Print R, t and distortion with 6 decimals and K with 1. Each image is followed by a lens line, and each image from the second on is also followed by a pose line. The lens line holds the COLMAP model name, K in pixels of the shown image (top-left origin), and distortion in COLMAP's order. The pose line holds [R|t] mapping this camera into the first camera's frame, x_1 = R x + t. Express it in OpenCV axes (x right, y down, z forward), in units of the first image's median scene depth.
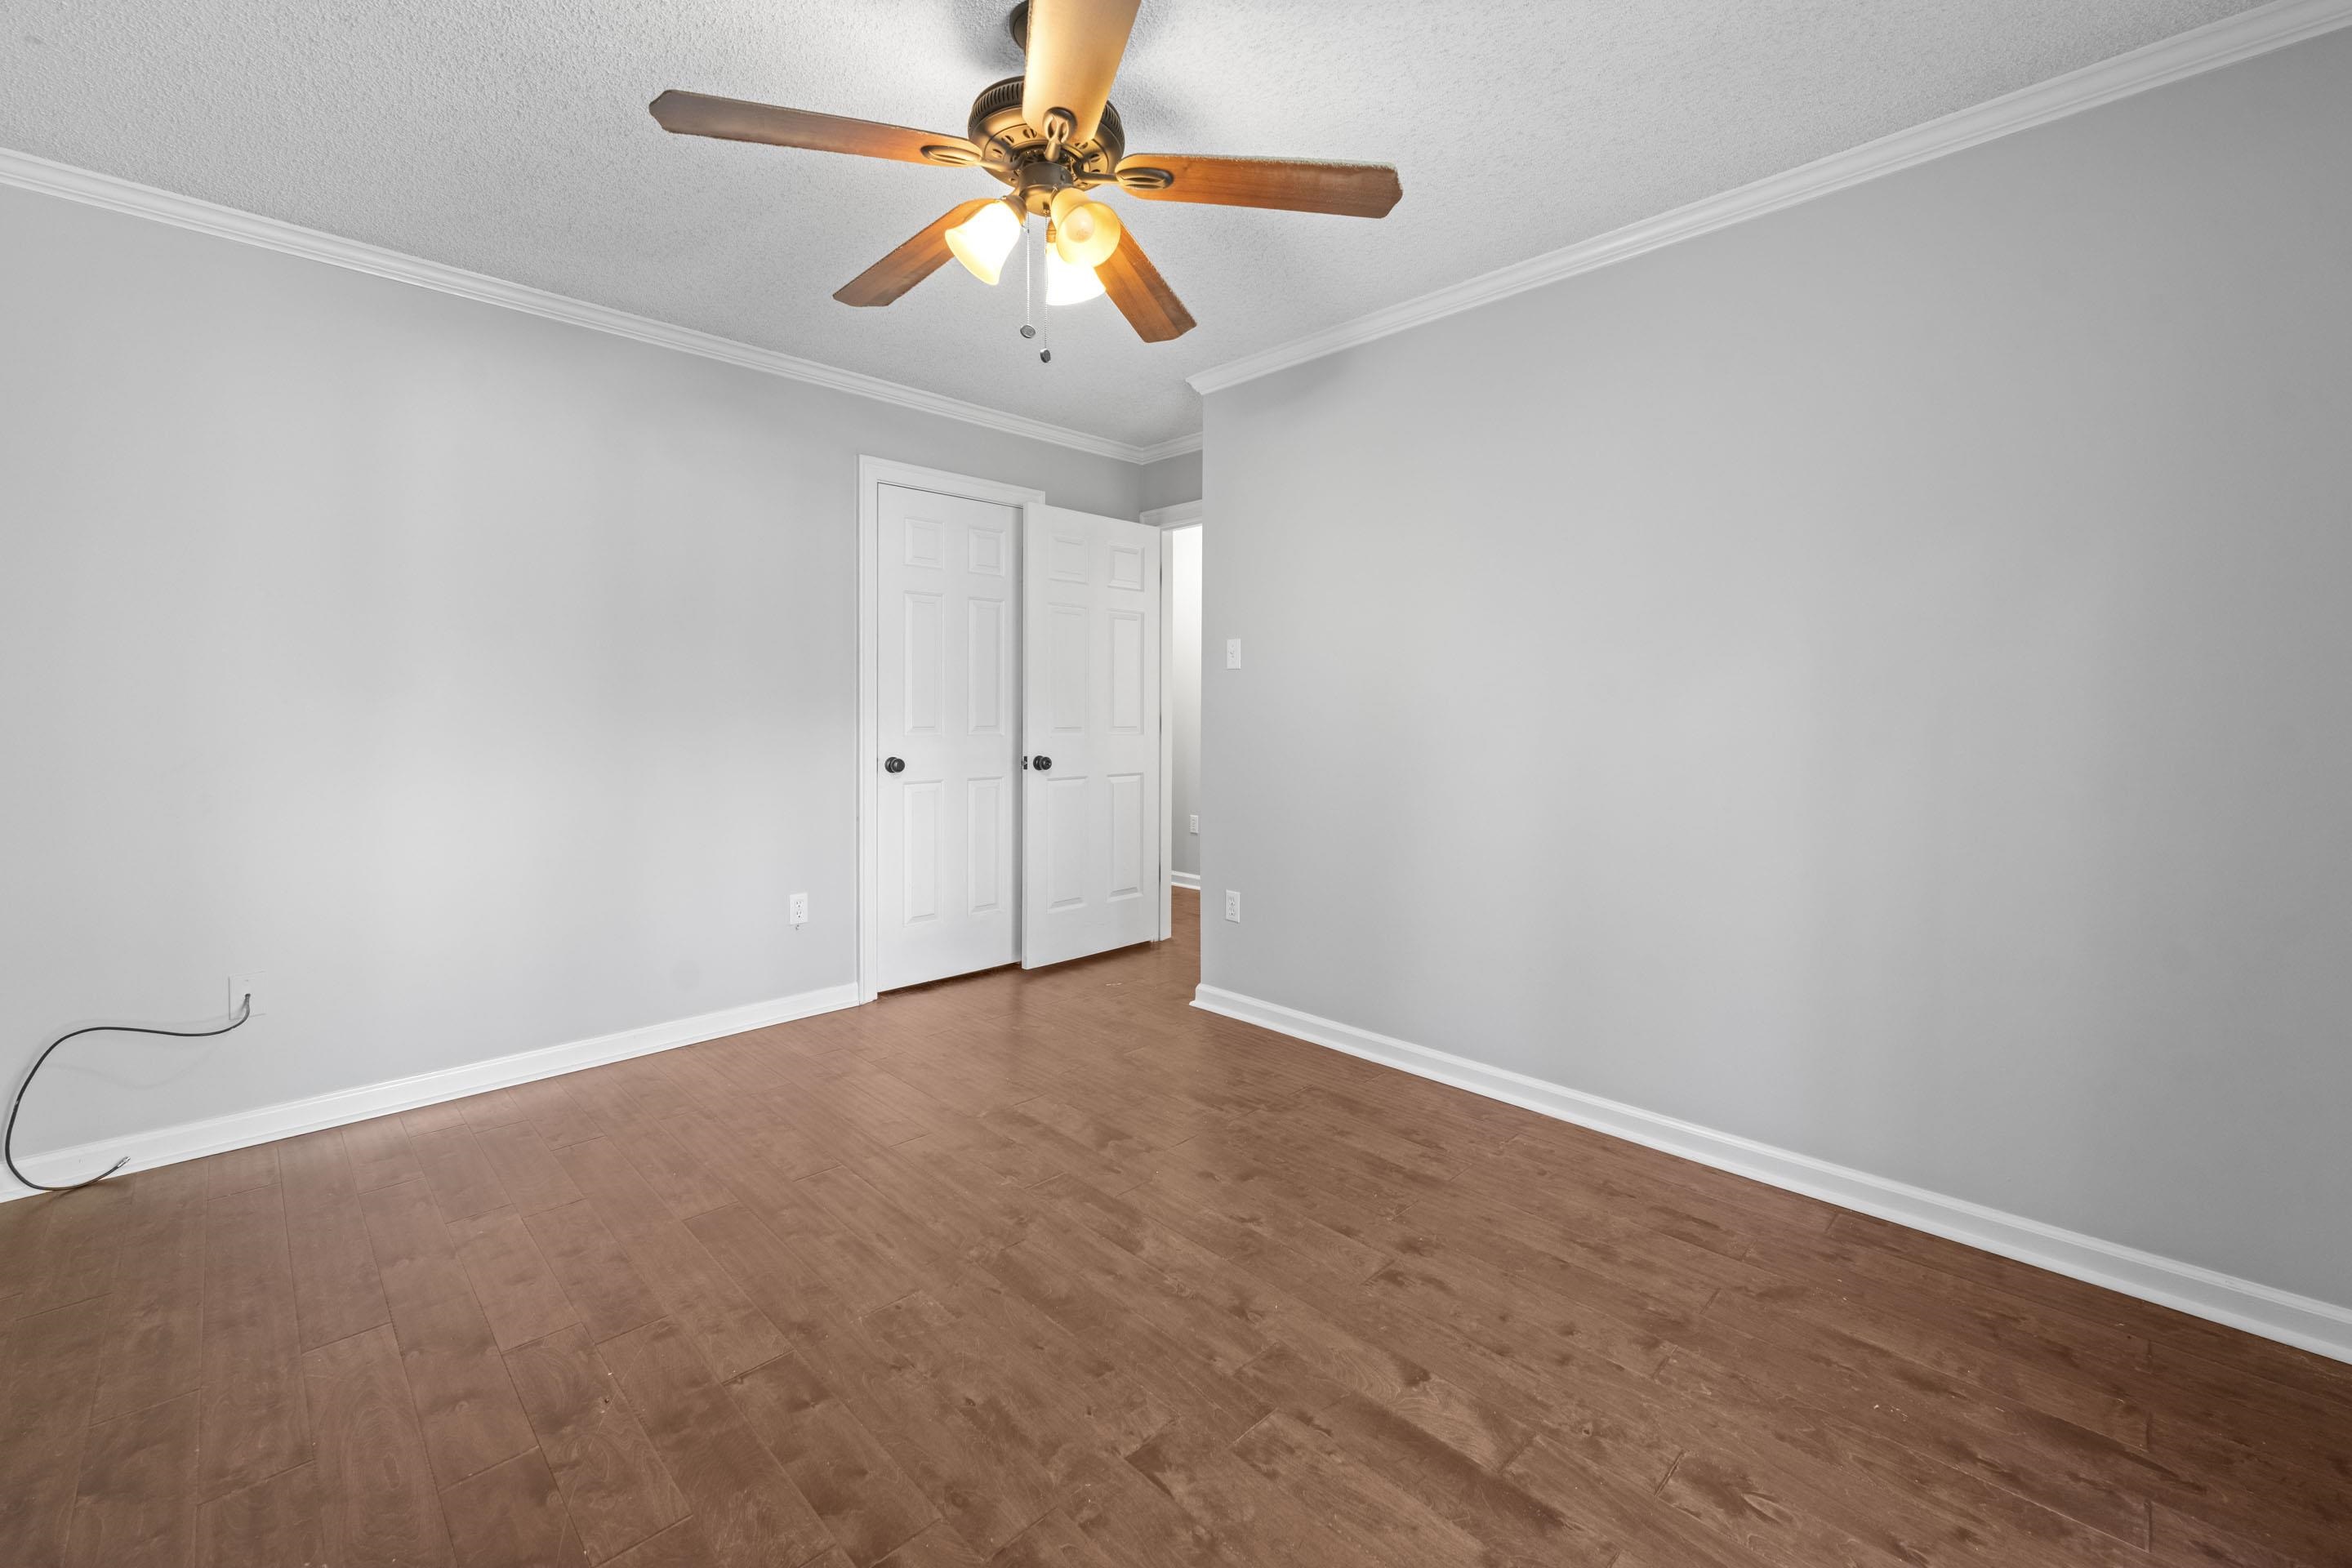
lens RADIAL K [[953.0, 0, 1175.5], [0, 953.0, 738.2], [0, 0, 1]] dist [0.000791, -0.000113]
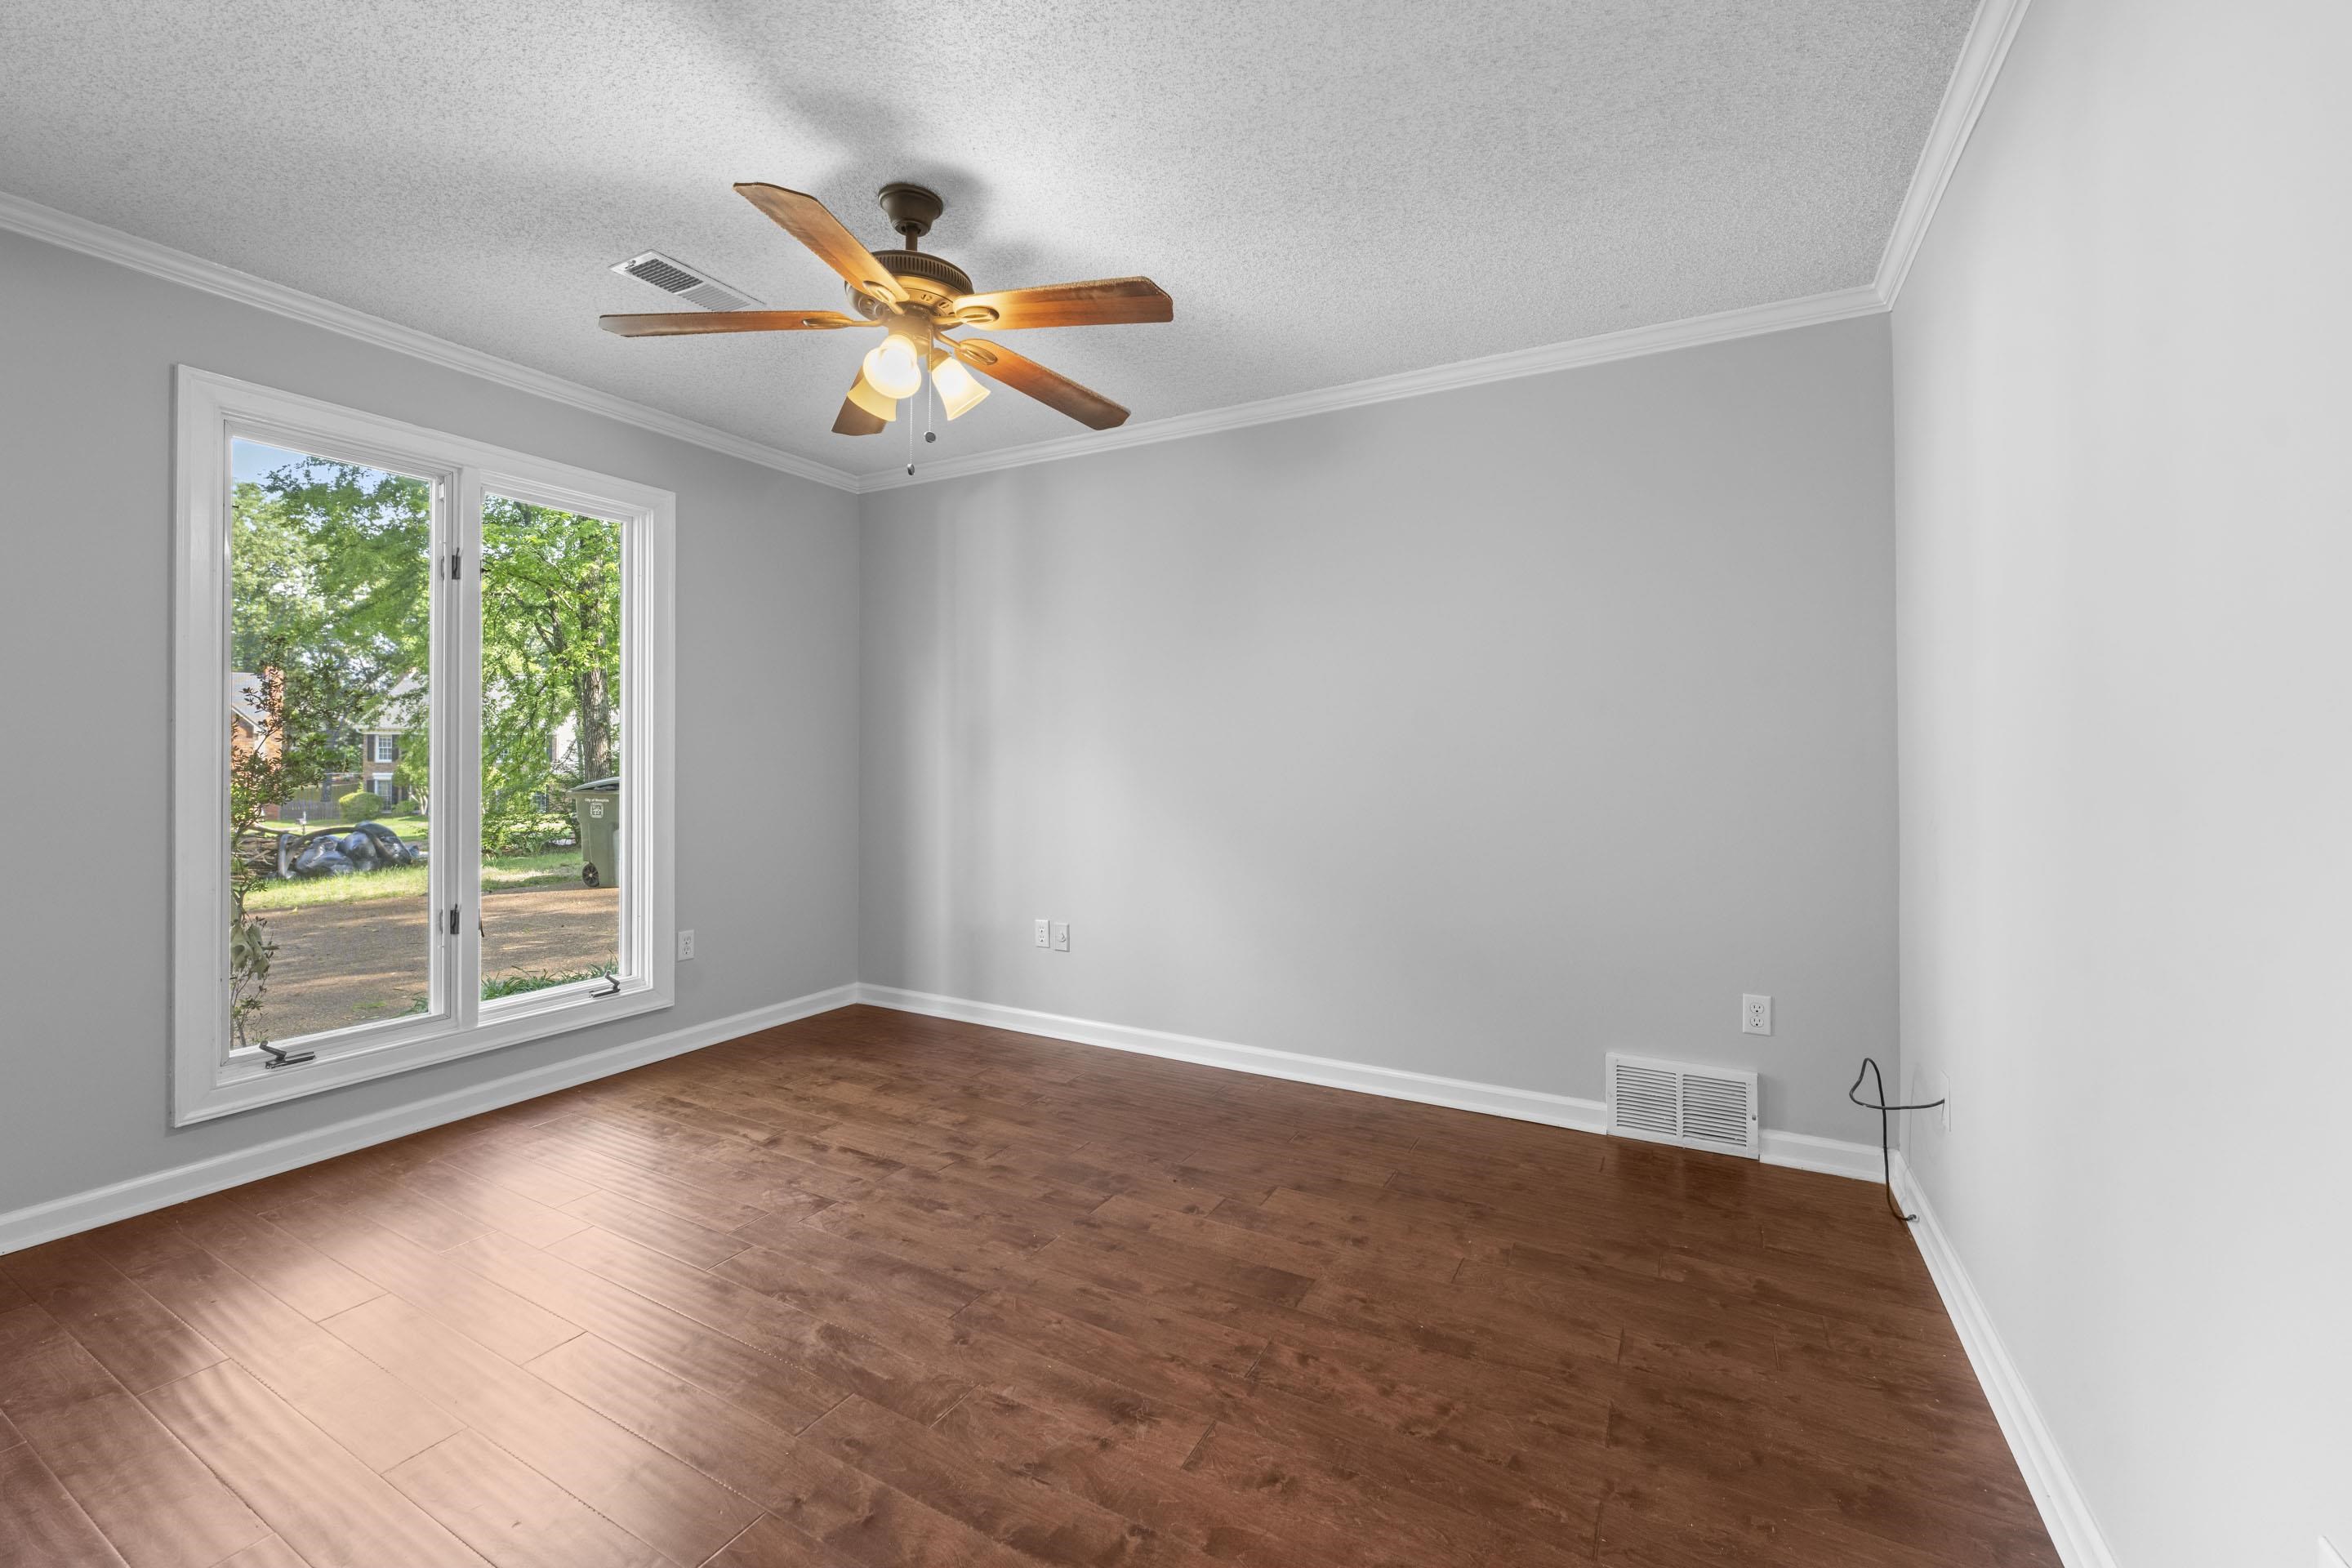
lens RADIAL K [[953.0, 0, 1175.5], [0, 953.0, 738.2], [0, 0, 1]] dist [0.000791, -0.000113]
pose [[-0.958454, -0.006870, -0.285164, -0.107702], [-0.010892, 0.999862, 0.012520, -0.068236], [0.285039, 0.015105, -0.958397, 2.142260]]
